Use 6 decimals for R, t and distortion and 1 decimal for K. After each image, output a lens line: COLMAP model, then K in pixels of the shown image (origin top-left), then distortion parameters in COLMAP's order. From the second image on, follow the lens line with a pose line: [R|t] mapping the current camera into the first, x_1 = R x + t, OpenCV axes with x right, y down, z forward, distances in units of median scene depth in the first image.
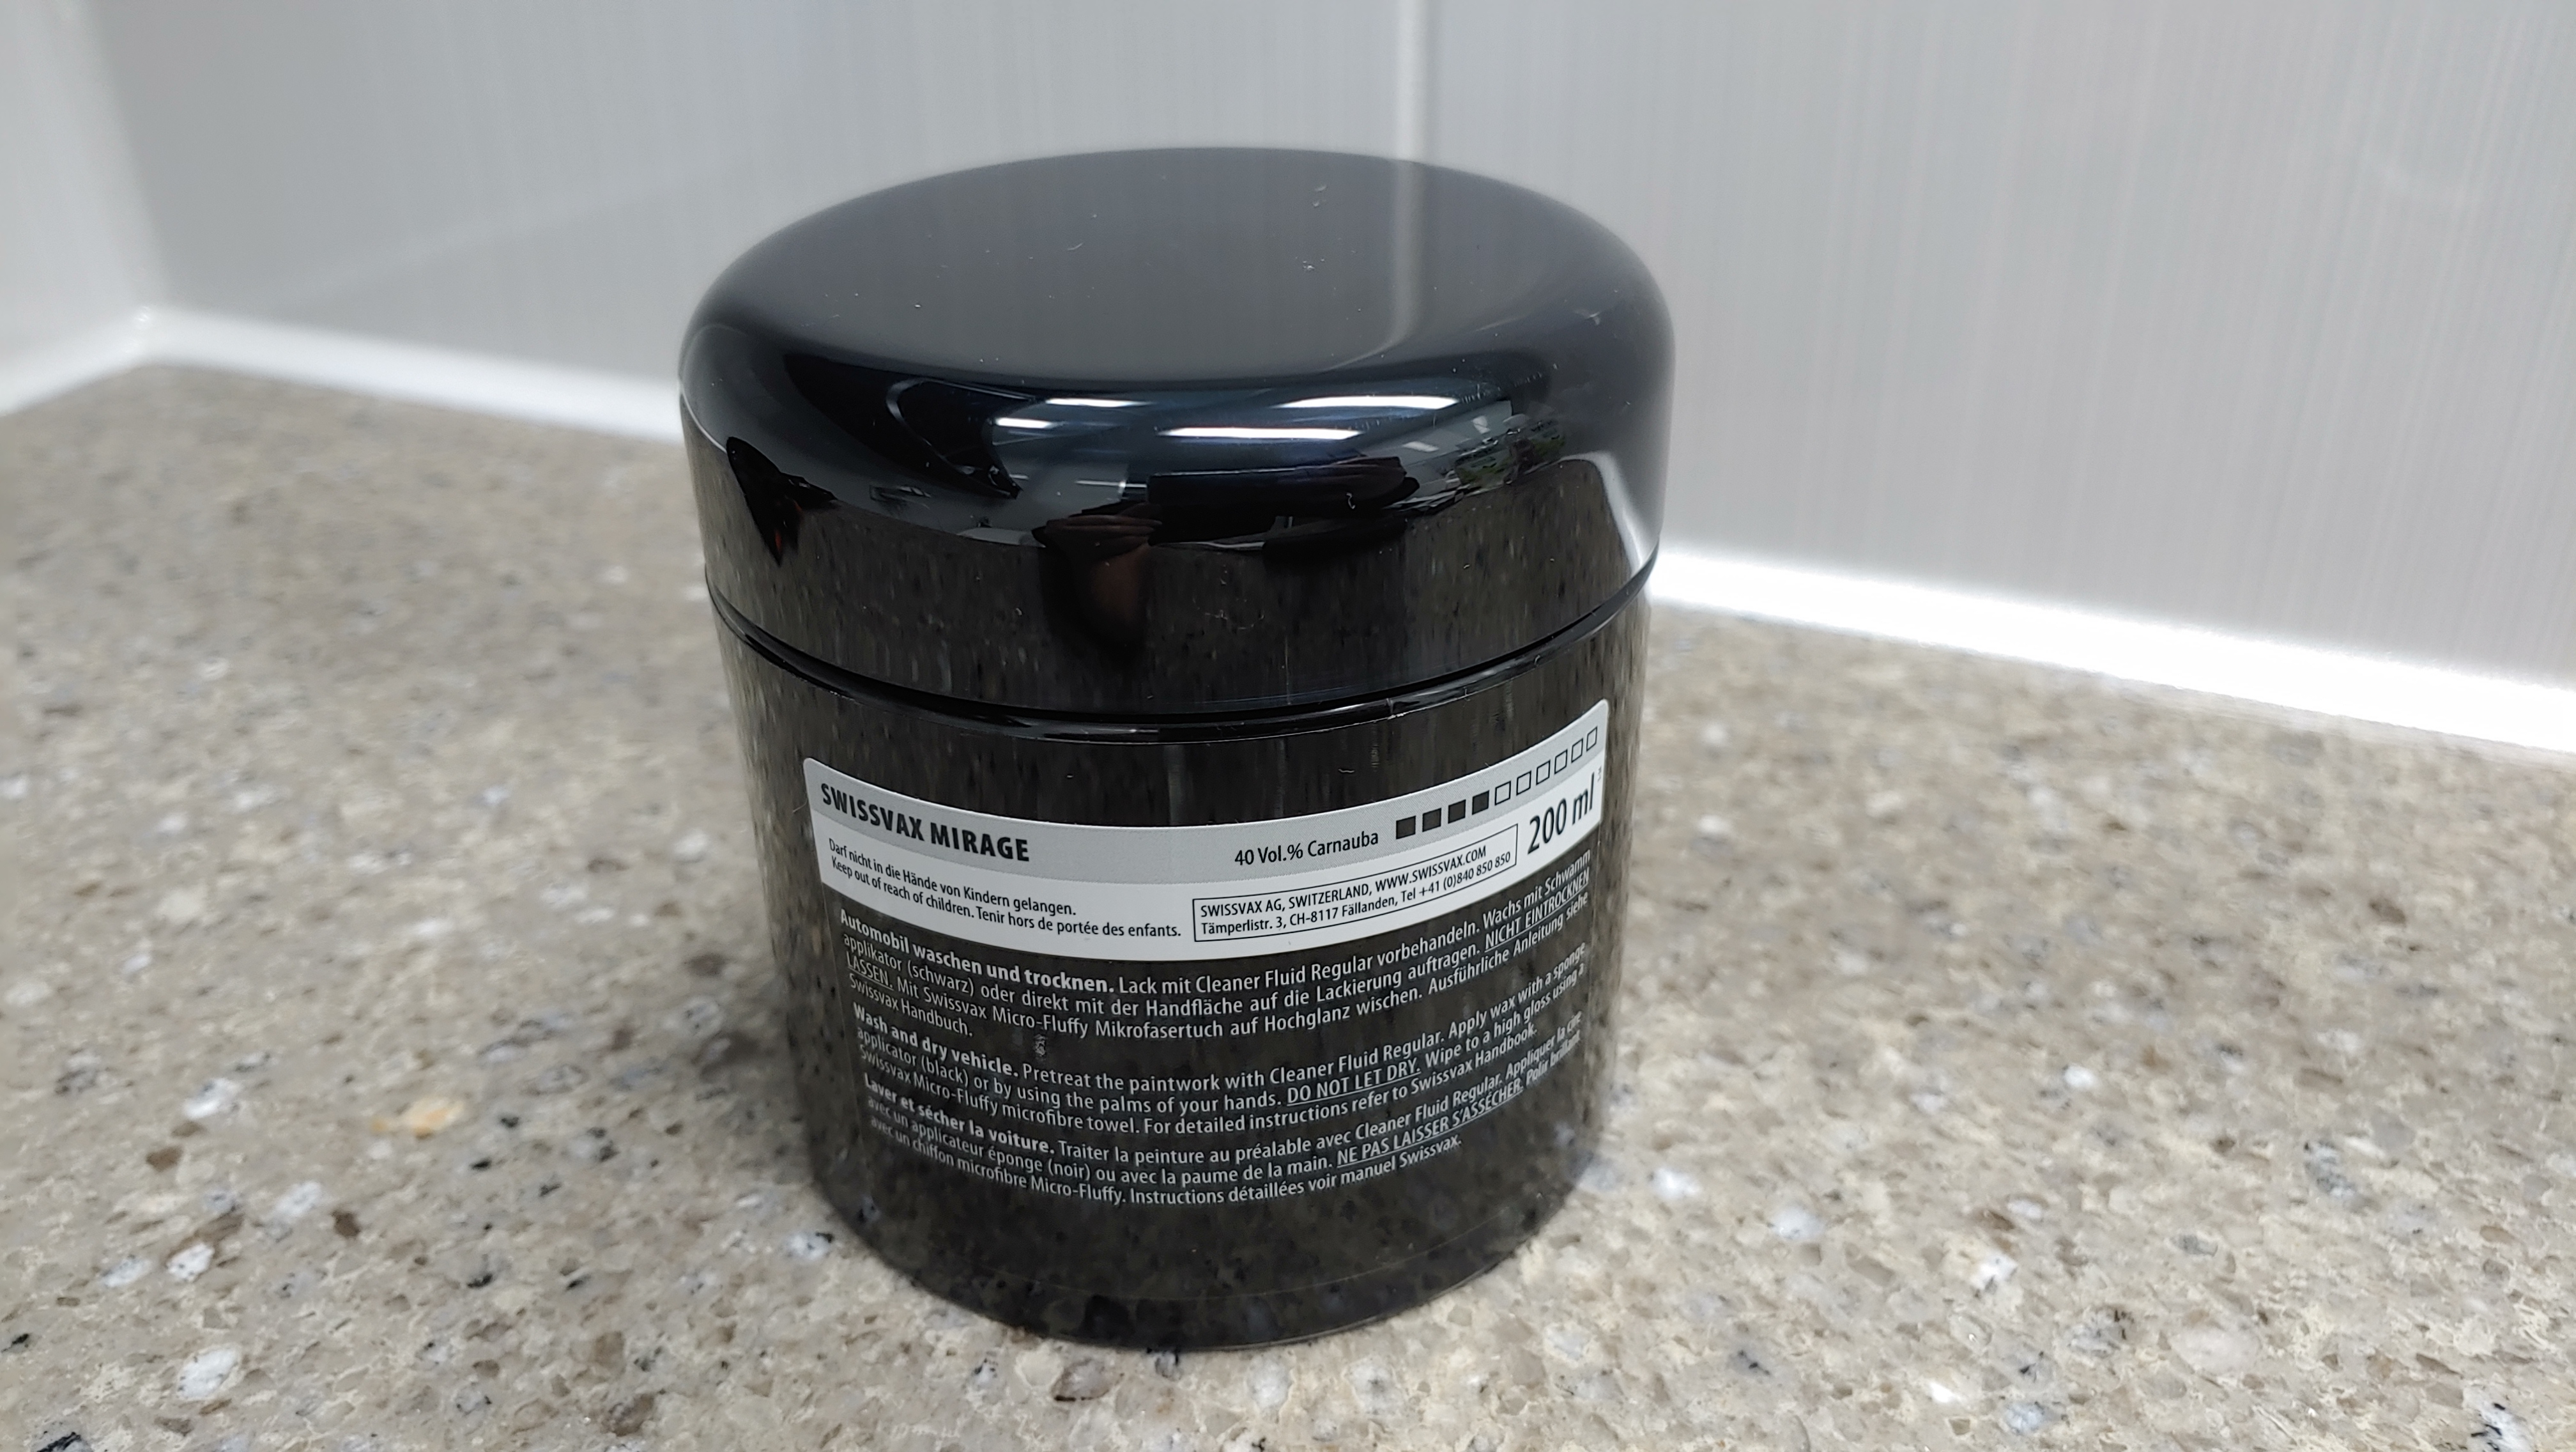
lens RADIAL K [[2038.0, 0, 1299.6], [0, 2038.0, 707.6], [0, 0, 1]] dist [-0.097477, 0.084642]
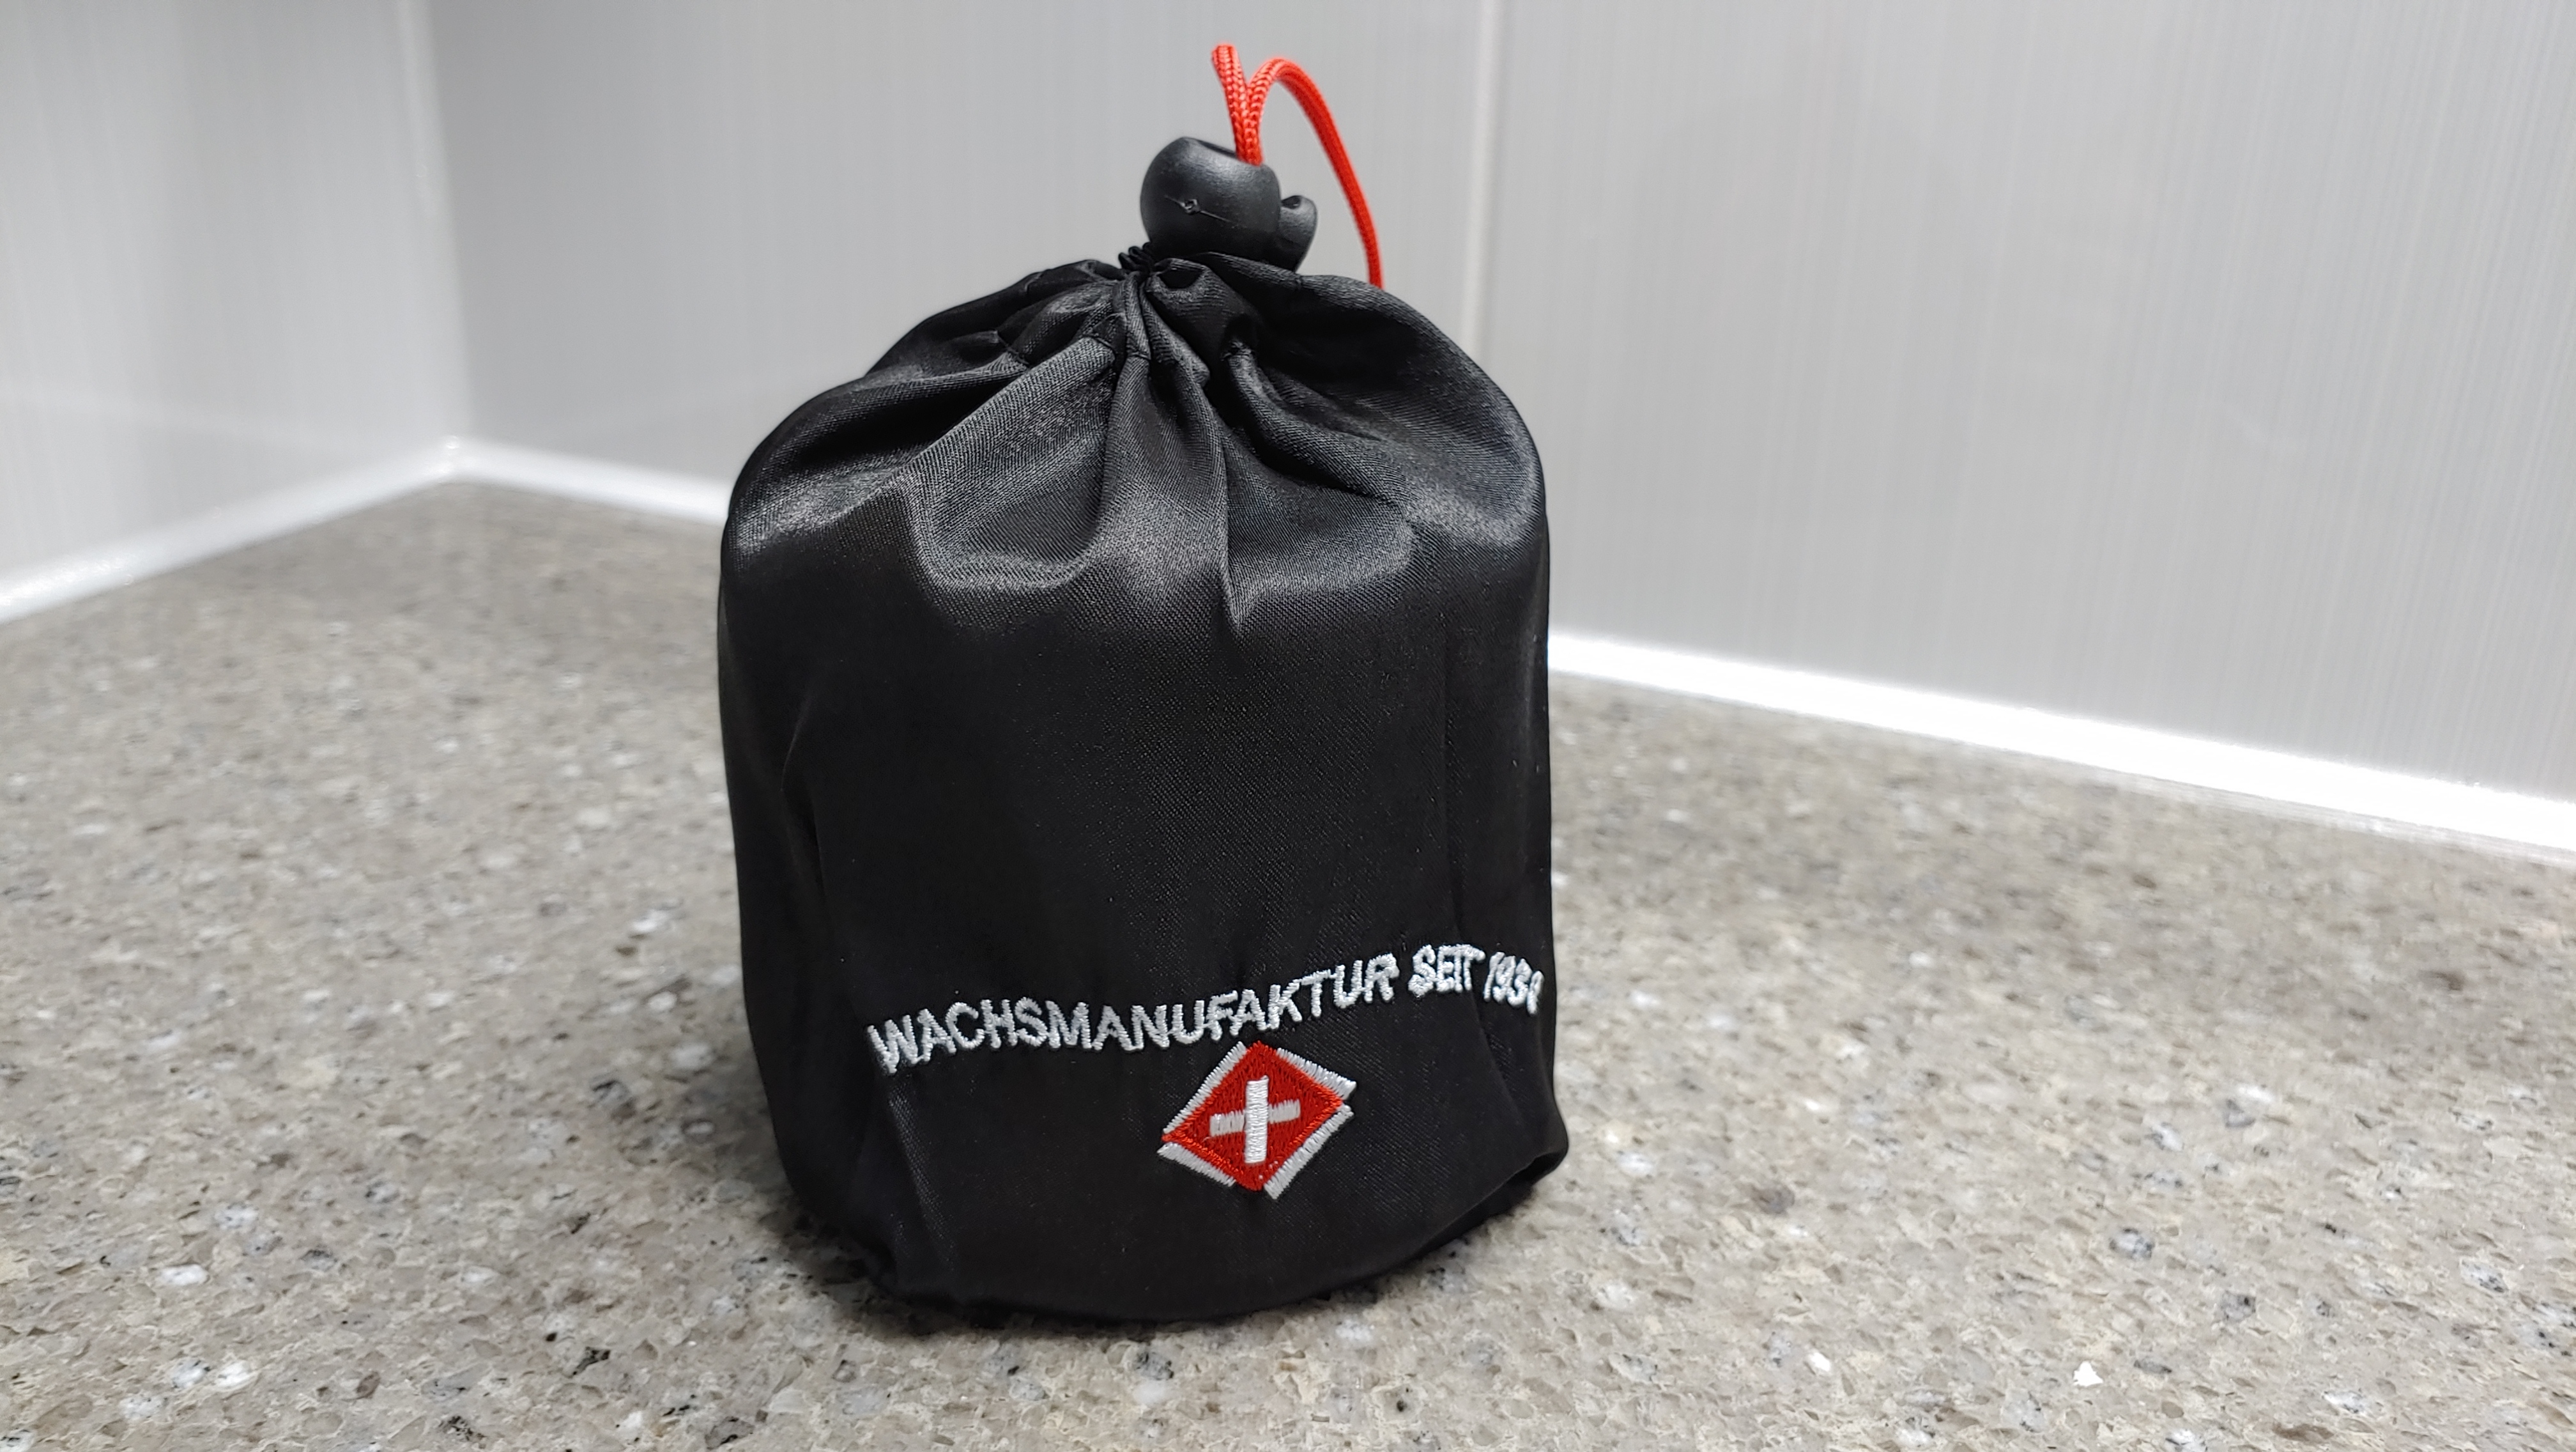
lens RADIAL K [[2038.0, 0, 1293.1], [0, 2038.0, 720.8], [0, 0, 1]] dist [-0.097477, 0.084642]
pose [[0.999035, 0.043757, 0.003787, -0.078308], [-0.043011, 0.992157, -0.117362, 0.186030], [-0.008893, 0.117086, 0.993082, -0.450342]]
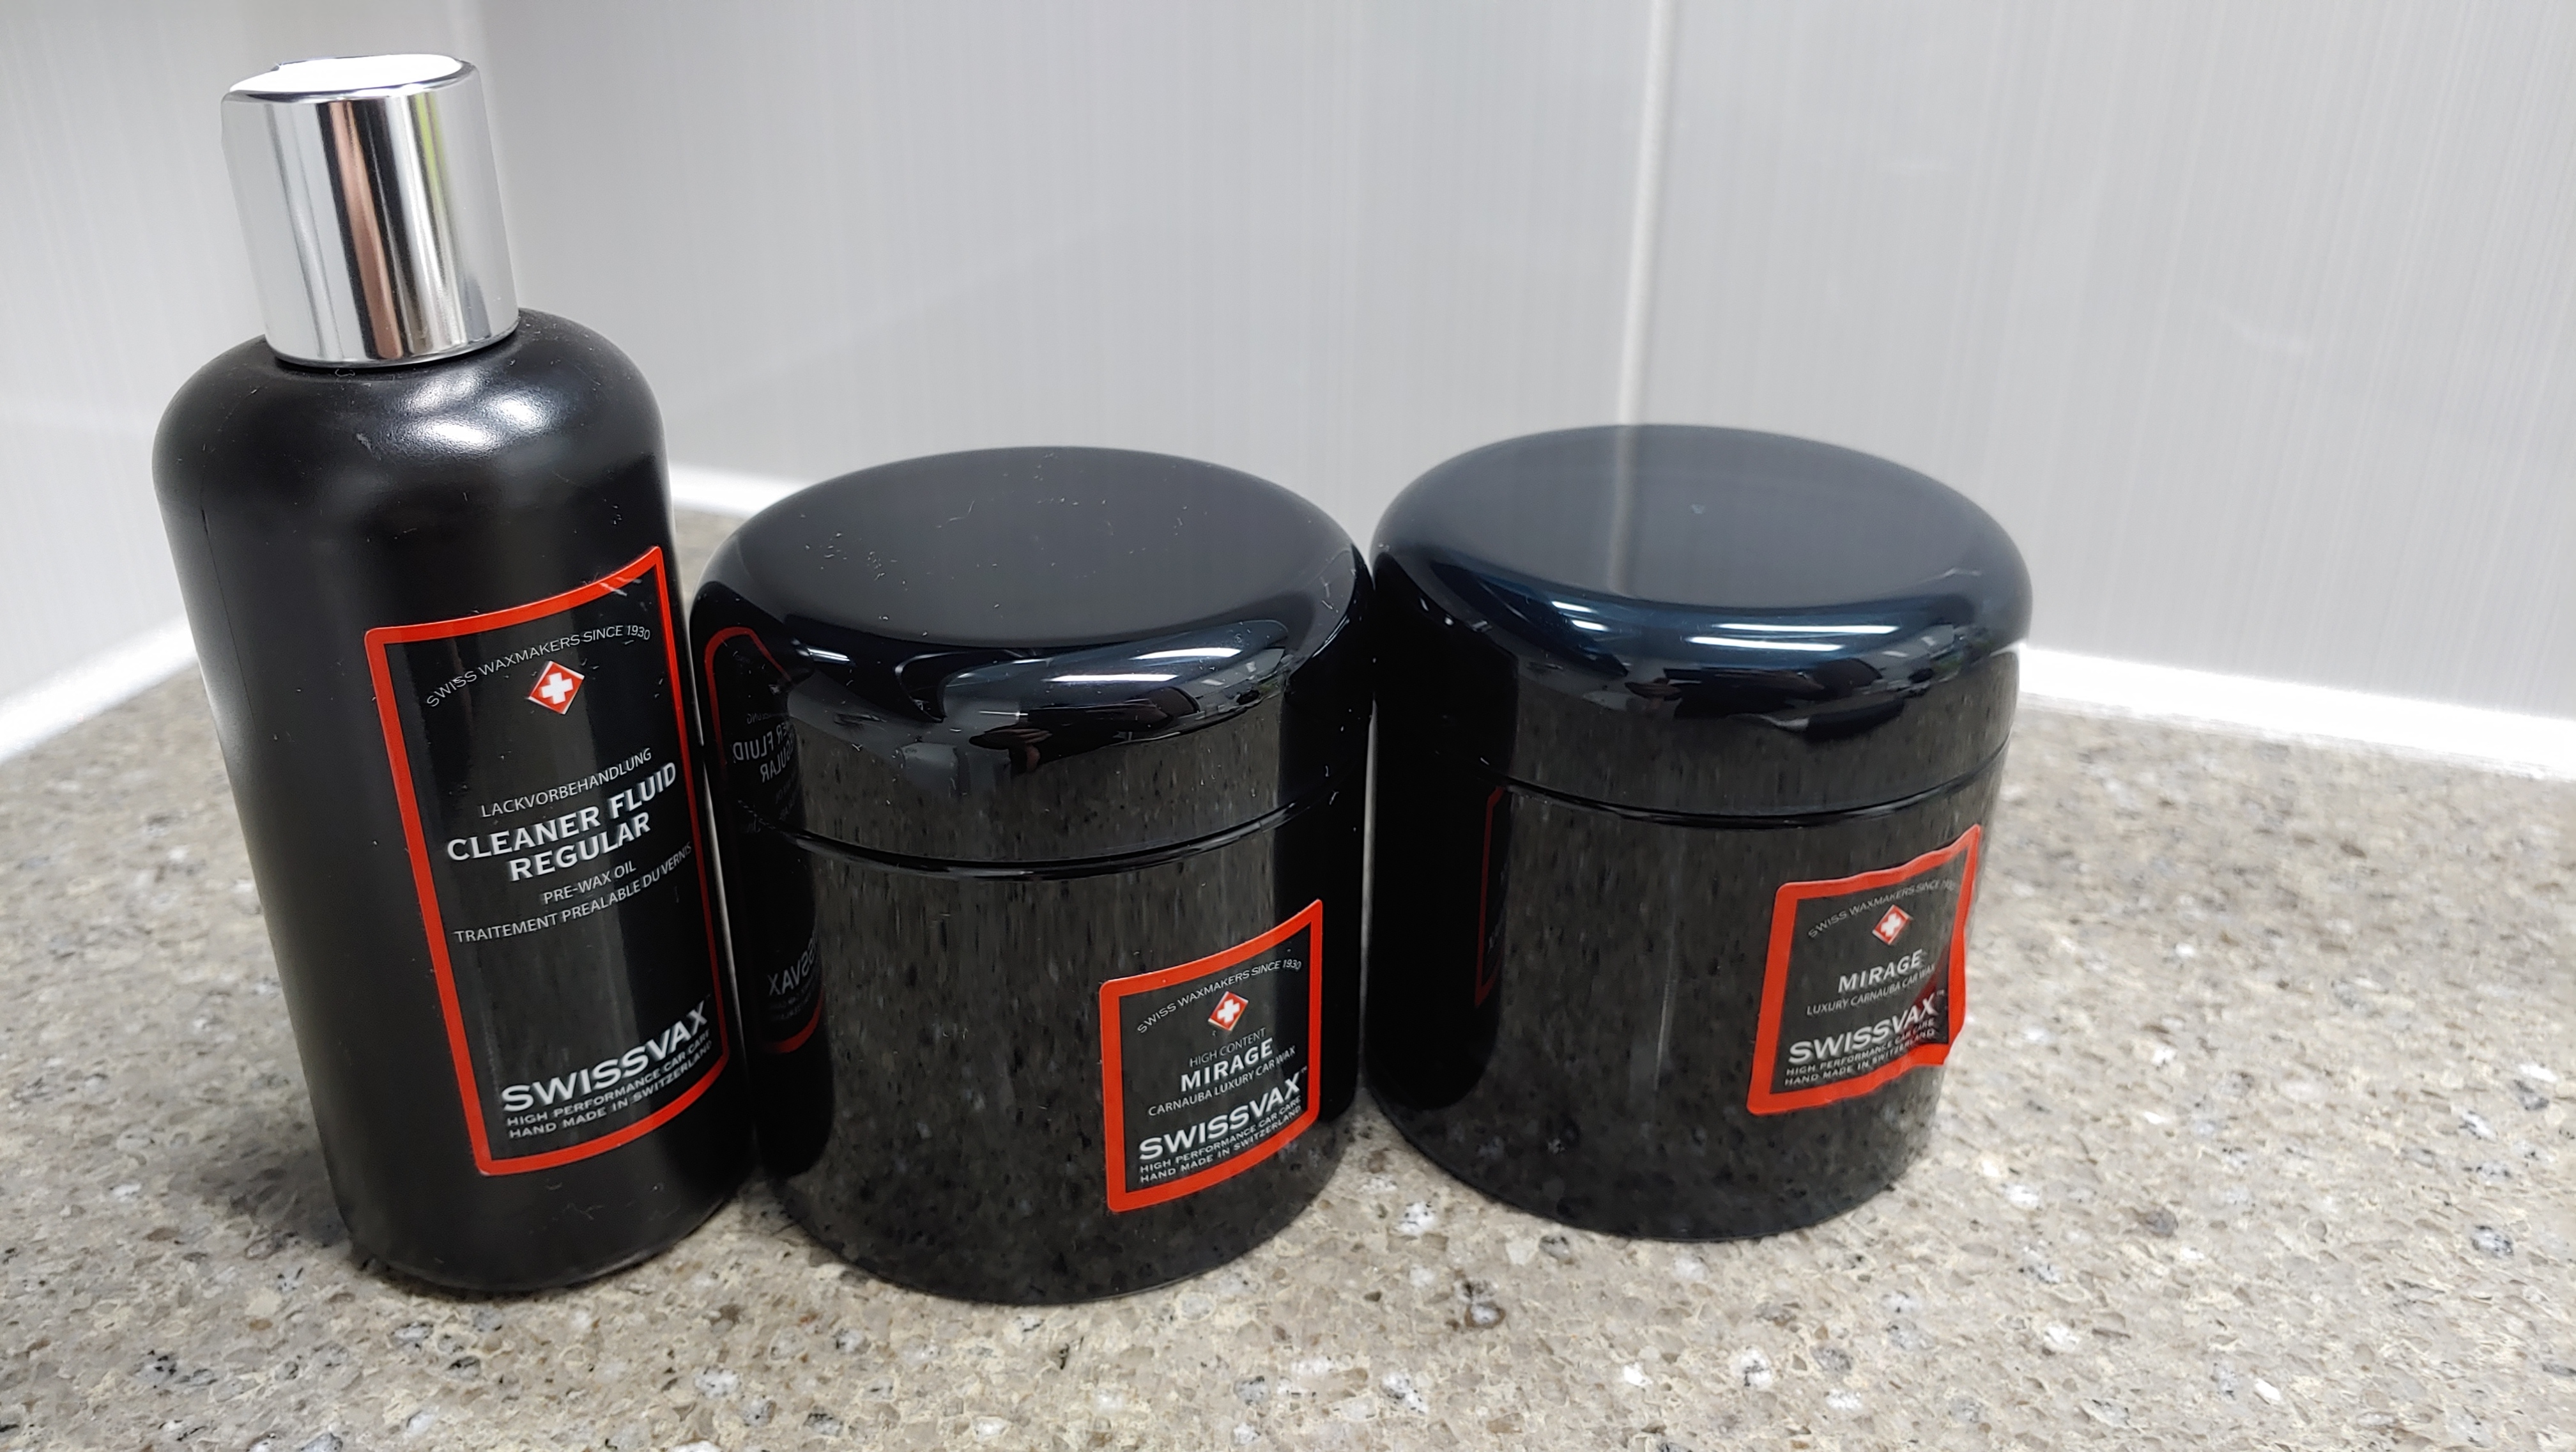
lens RADIAL K [[2038.0, 0, 1261.7], [0, 2038.0, 713.6], [0, 0, 1]] dist [-0.097477, 0.084642]
pose [[0.996649, -0.017856, 0.079823, -0.410950], [0.021479, 0.998767, -0.044763, 0.048922], [-0.078925, 0.046328, 0.995803, -0.462175]]
